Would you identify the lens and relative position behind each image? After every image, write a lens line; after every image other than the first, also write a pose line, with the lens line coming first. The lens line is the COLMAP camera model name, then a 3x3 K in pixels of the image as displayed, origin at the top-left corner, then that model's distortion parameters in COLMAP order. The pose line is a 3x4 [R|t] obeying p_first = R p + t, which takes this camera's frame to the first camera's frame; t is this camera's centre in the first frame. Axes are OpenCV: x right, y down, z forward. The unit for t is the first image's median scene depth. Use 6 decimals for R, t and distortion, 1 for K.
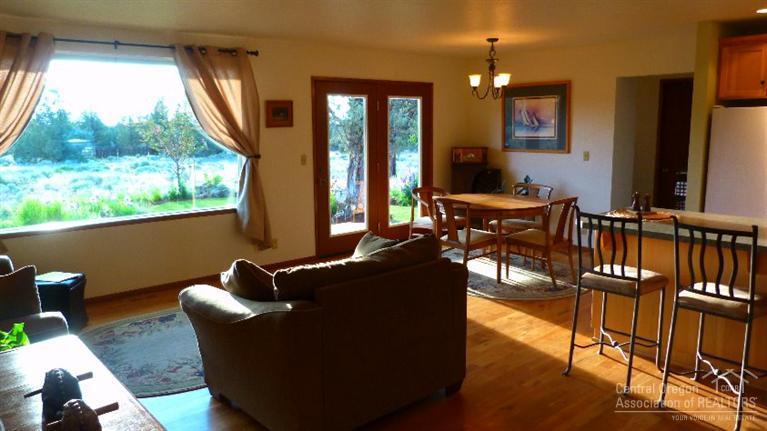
lens RADIAL K [[576.7, 0, 383.5], [0, 576.7, 215.5], [0, 0, 1]] dist [-0.027657, 0.005299]
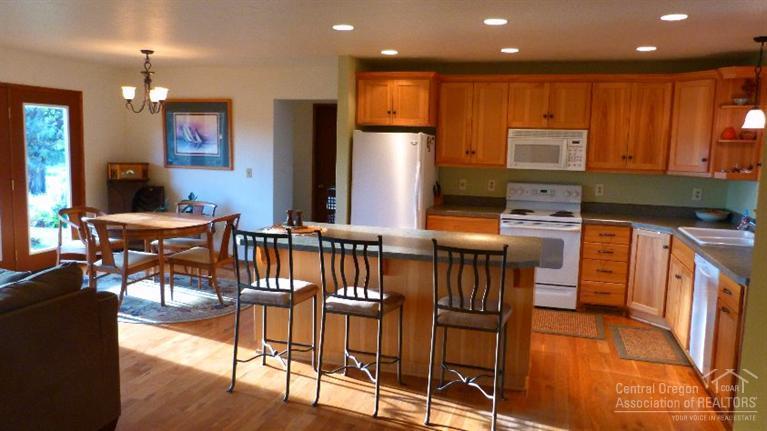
lens RADIAL K [[576.7, 0, 383.5], [0, 576.7, 215.5], [0, 0, 1]] dist [-0.027657, 0.005299]
pose [[0.851682, -0.032903, 0.523024, 0.019784], [0.046387, 0.998843, -0.012701, -0.003813], [-0.522001, 0.035079, 0.852223, -0.006852]]
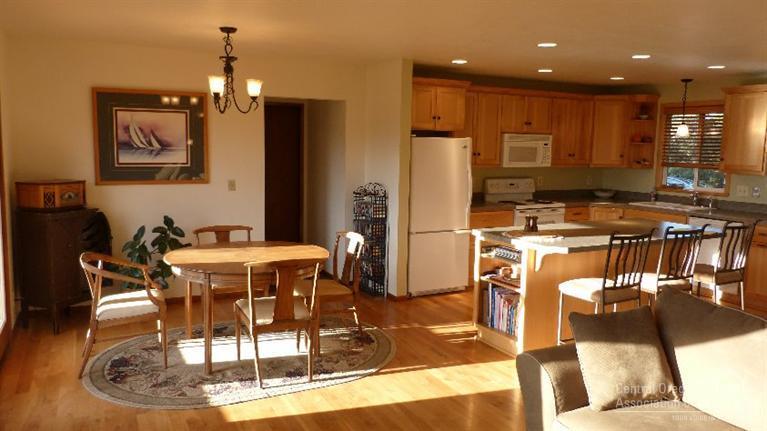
lens RADIAL K [[576.7, 0, 383.5], [0, 576.7, 215.5], [0, 0, 1]] dist [-0.027657, 0.005299]
pose [[0.241013, -0.104260, 0.964905, -0.539191], [0.130880, 0.988623, 0.074132, -0.122387], [-0.961656, 0.108420, 0.251916, 0.759180]]
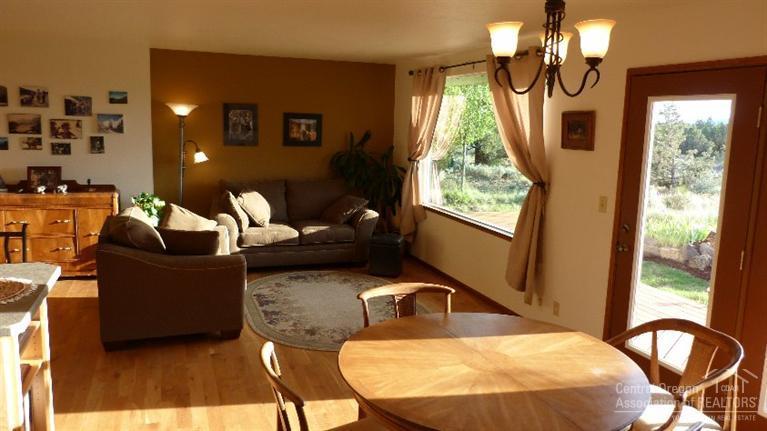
lens RADIAL K [[576.7, 0, 383.5], [0, 576.7, 215.5], [0, 0, 1]] dist [-0.027657, 0.005299]
pose [[-0.357026, 0.144454, -0.922857, 0.592652], [-0.183400, 0.957900, 0.220891, -0.202830], [0.915913, 0.248116, -0.315502, 1.109027]]
